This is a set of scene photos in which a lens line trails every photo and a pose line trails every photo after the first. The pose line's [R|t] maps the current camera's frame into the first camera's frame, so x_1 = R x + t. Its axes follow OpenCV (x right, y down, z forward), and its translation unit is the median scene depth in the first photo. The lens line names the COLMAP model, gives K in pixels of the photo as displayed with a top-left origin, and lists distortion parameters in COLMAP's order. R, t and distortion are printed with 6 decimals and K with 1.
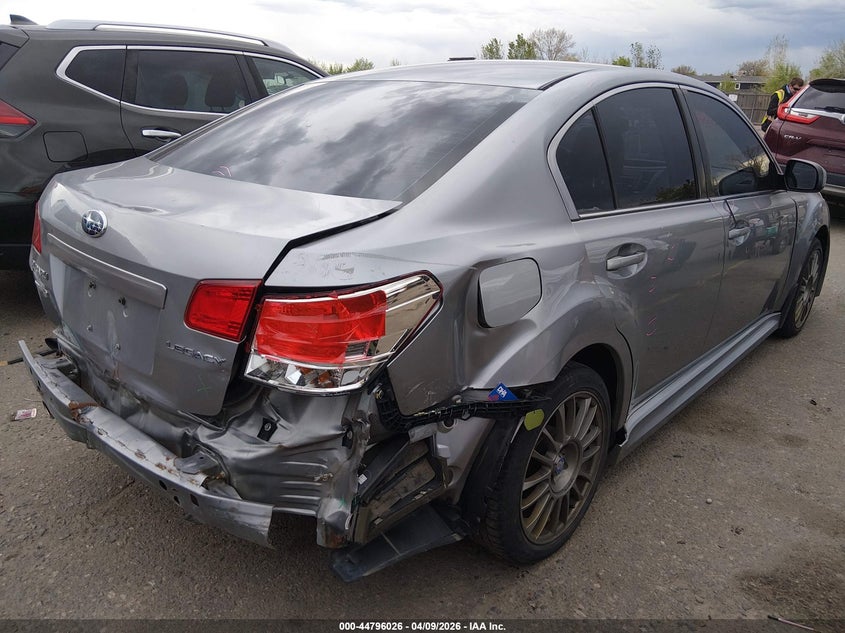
lens RADIAL K [[612.0, 0, 422.5], [0, 612.0, 316.5], [0, 0, 1]] dist [0.087637, -0.115643]
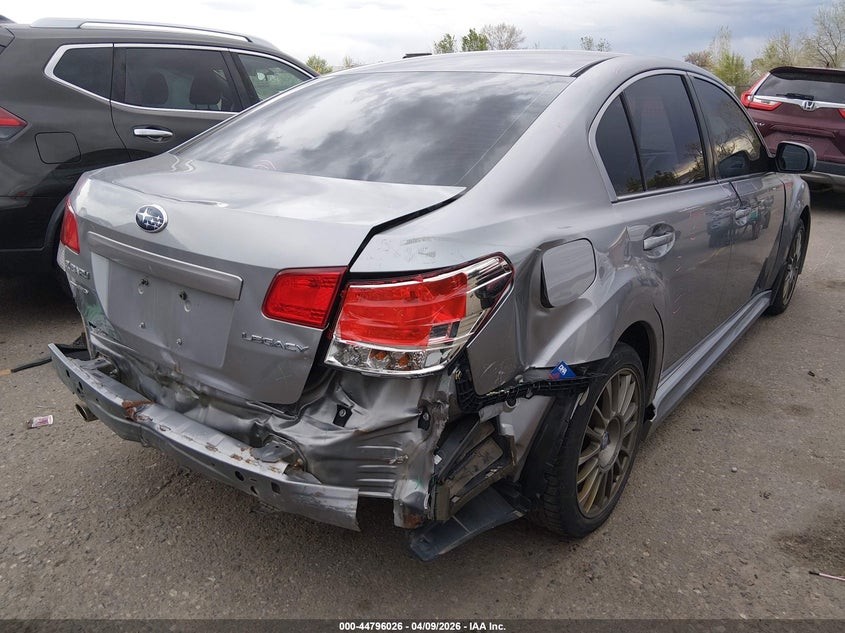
lens RADIAL K [[612.0, 0, 422.5], [0, 612.0, 316.5], [0, 0, 1]] dist [0.087637, -0.115643]
pose [[0.997573, -0.039959, 0.057027, -0.140233], [0.039661, 0.999193, 0.006347, 0.015443], [-0.057235, -0.004069, 0.998352, -0.014791]]
